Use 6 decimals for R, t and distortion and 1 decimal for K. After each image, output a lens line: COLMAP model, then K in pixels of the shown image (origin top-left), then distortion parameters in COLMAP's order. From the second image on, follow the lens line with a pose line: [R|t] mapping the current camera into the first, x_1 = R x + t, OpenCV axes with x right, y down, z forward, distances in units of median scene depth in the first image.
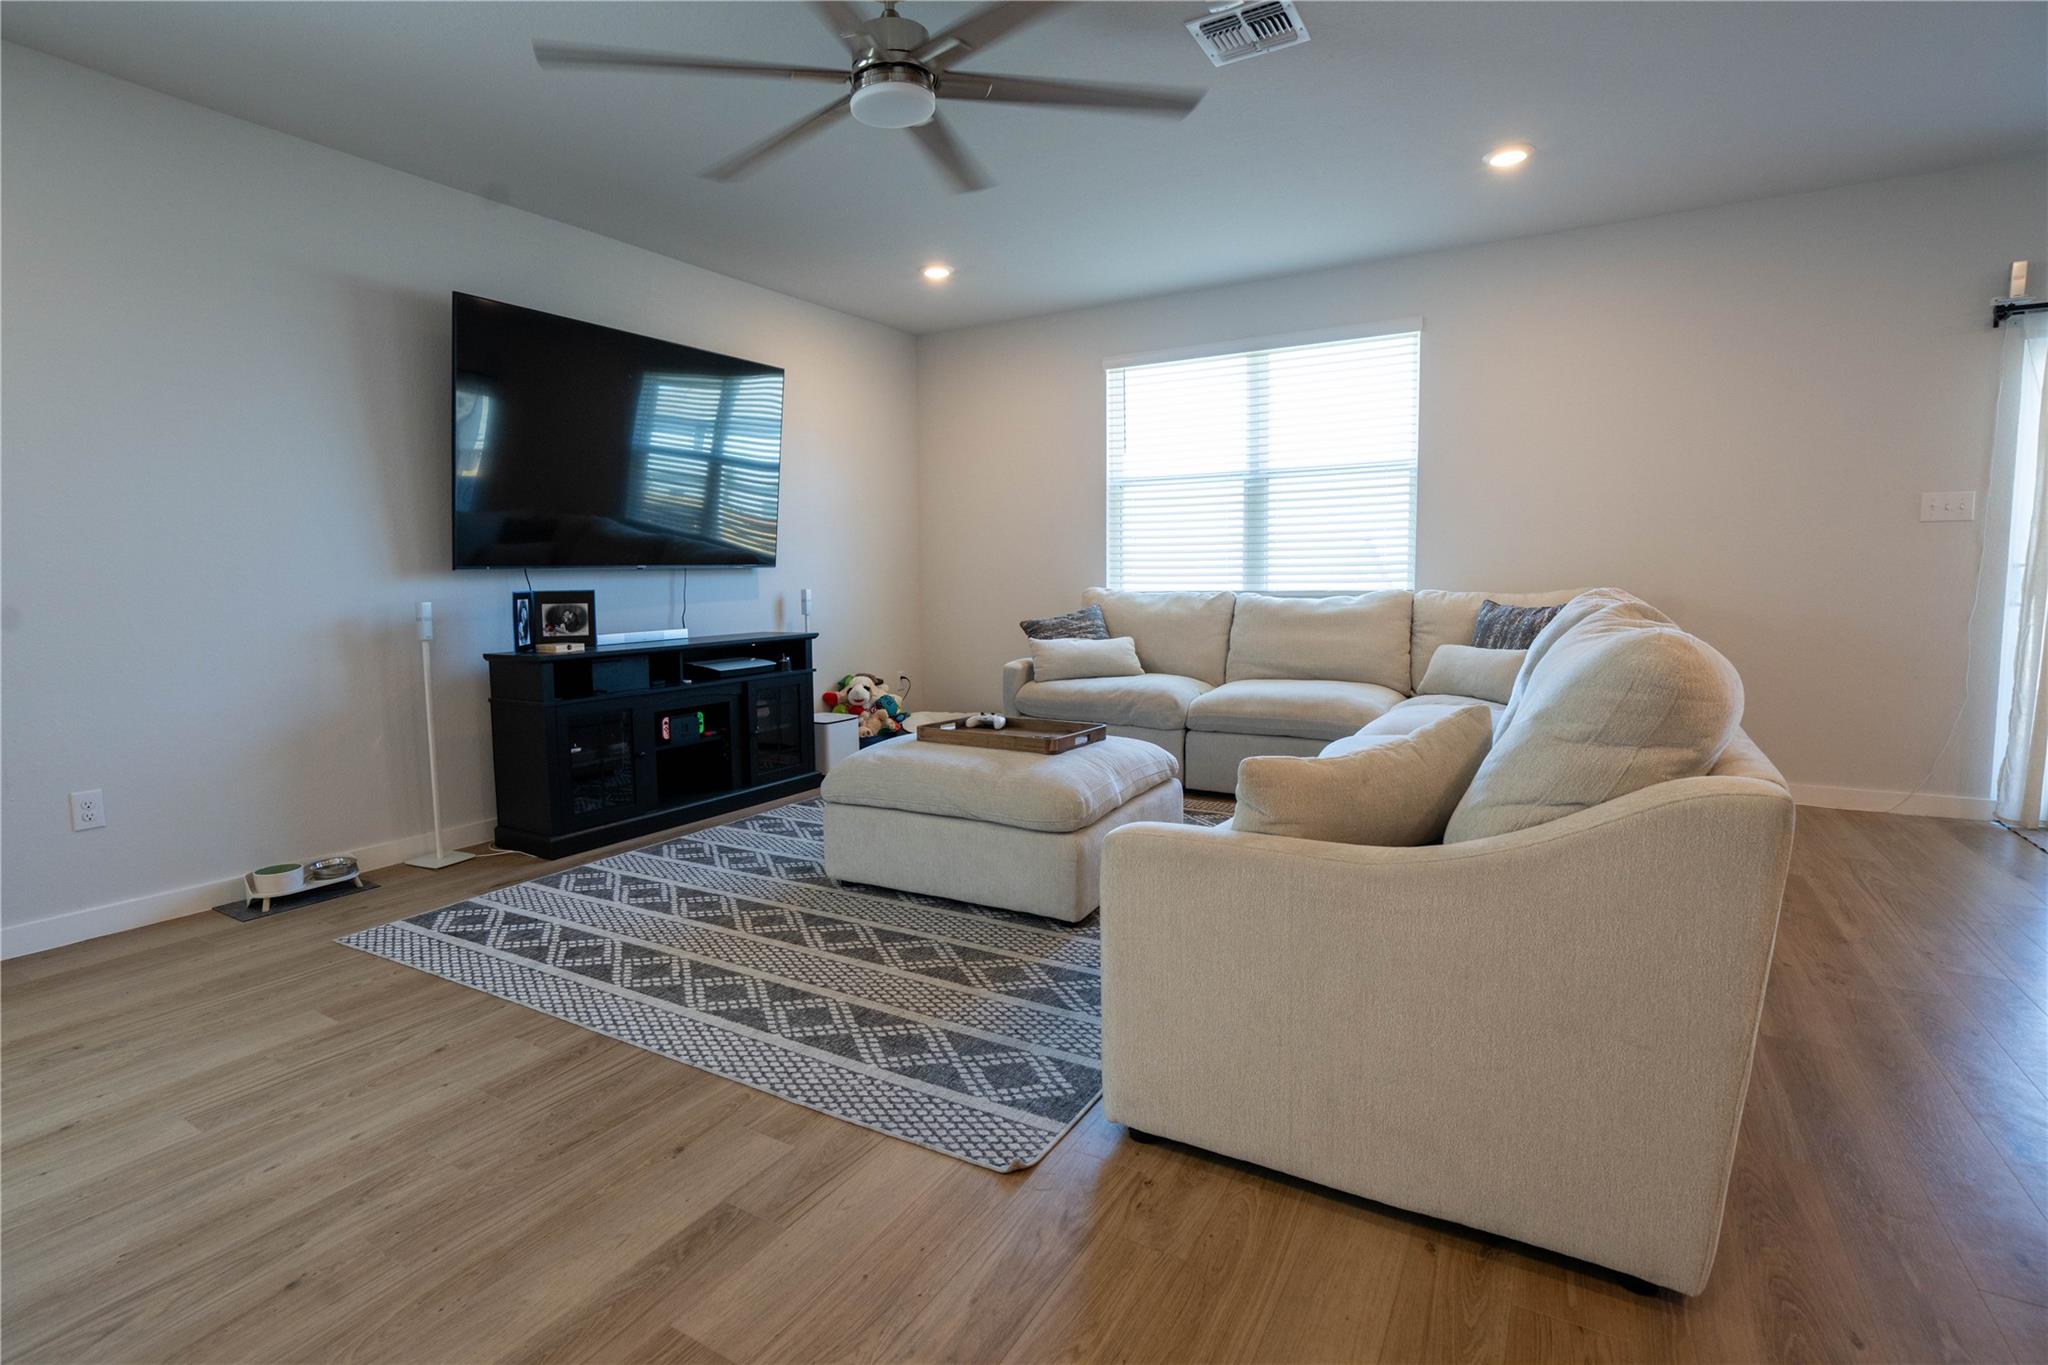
lens RADIAL K [[981.8, 0, 949.7], [0, 981.8, 683.9], [0, 0, 1]] dist [-0.072798, 0.030240]
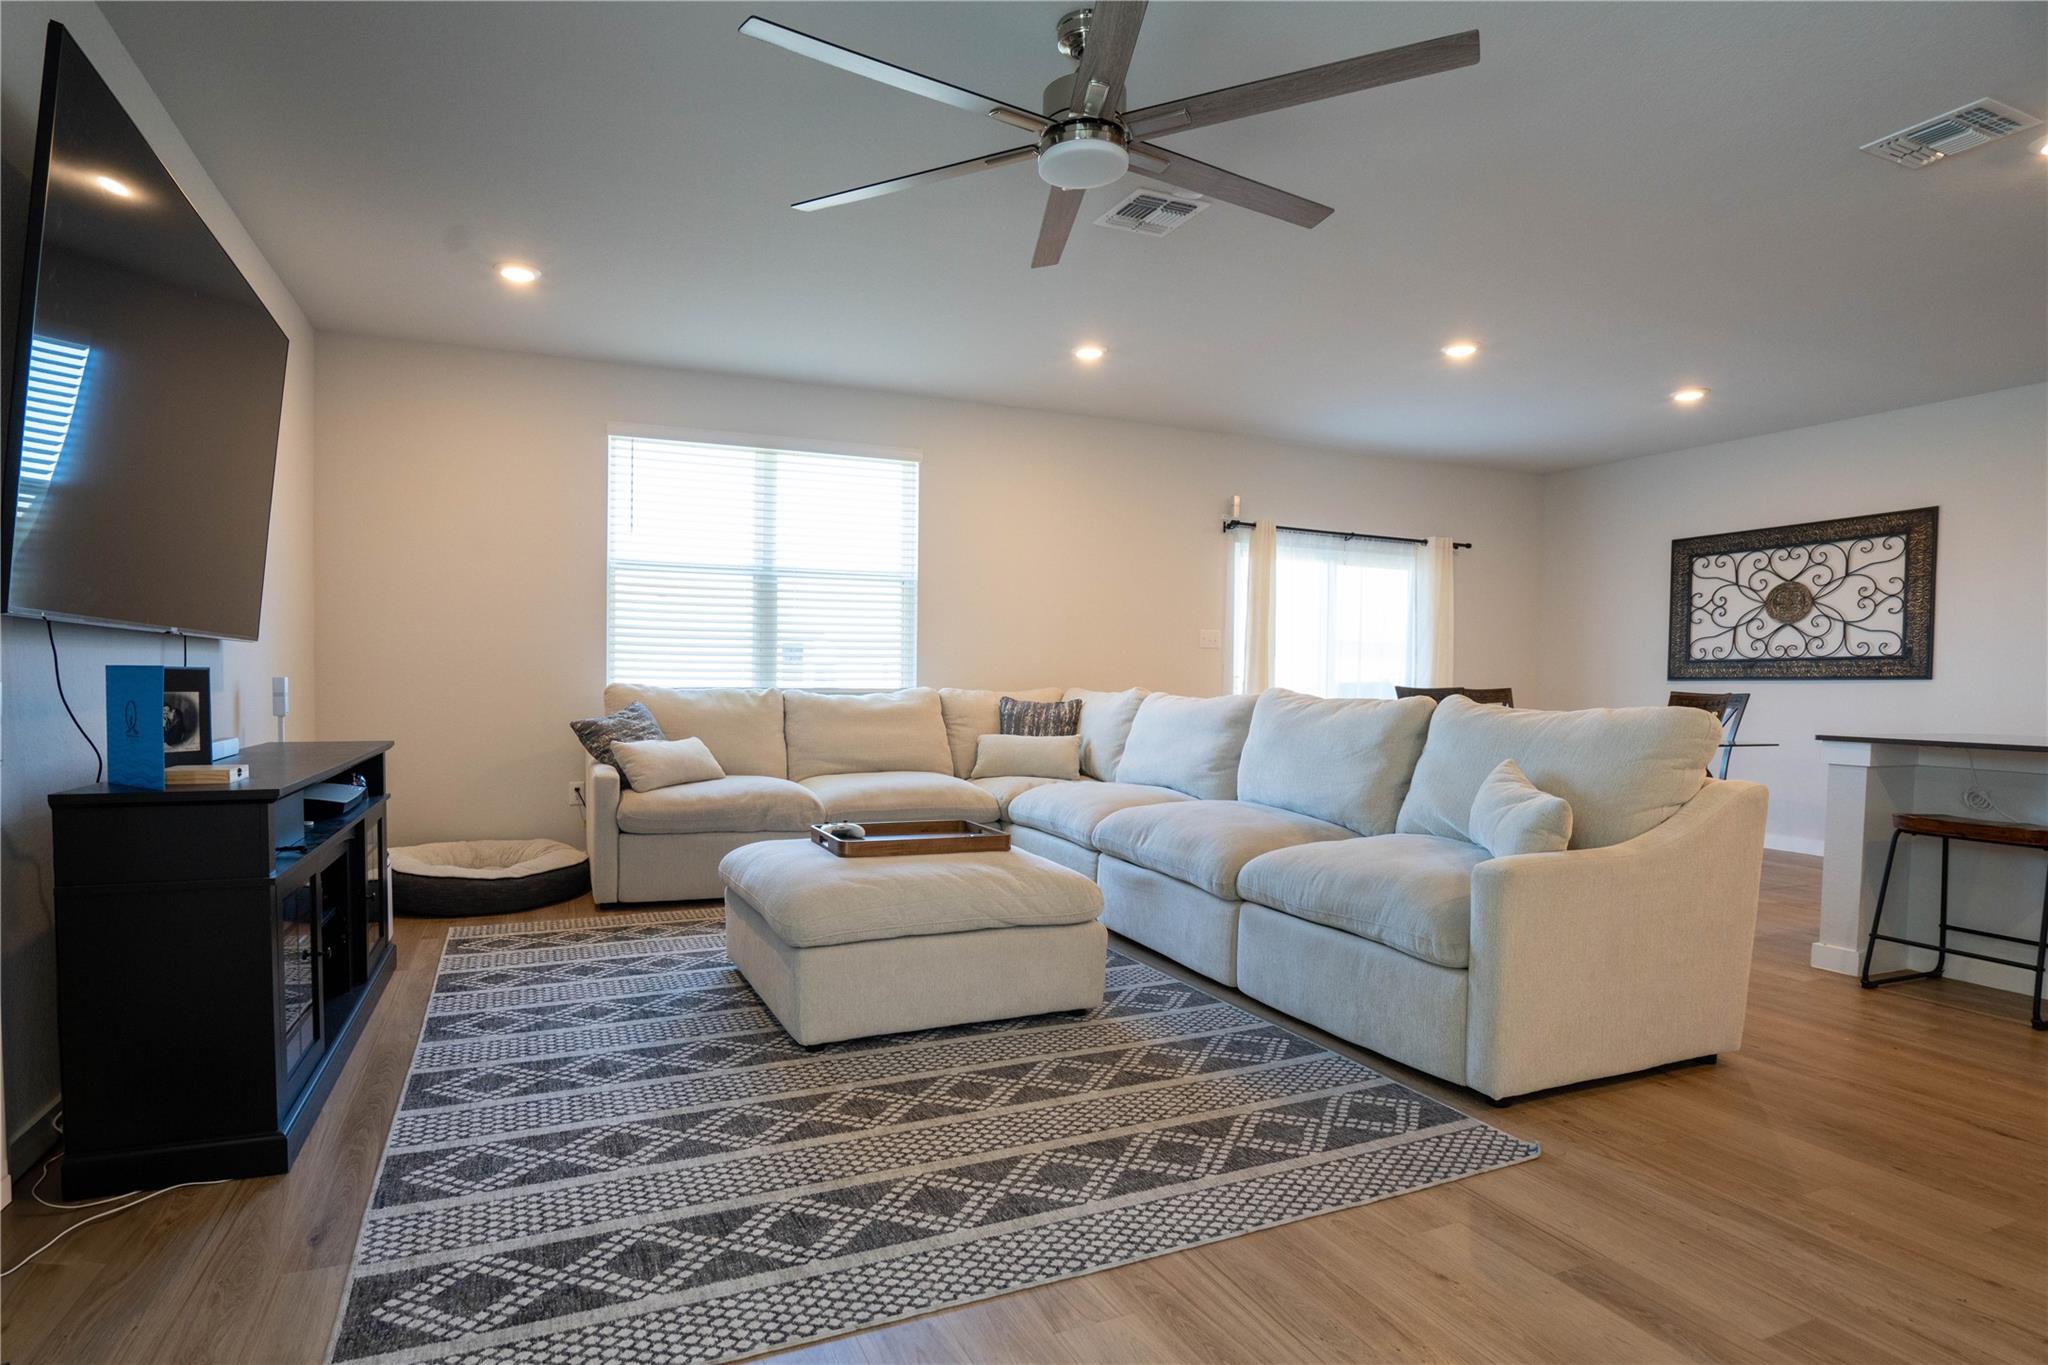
lens RADIAL K [[1015.7, 0, 931.6], [0, 1015.7, 750.9], [0, 0, 1]] dist [-0.053484, 0.000387]
pose [[0.595016, -0.035257, 0.802940, -0.719407], [0.066981, 0.997737, -0.005825, -0.024806], [-0.800918, 0.057248, 0.596031, 0.437648]]
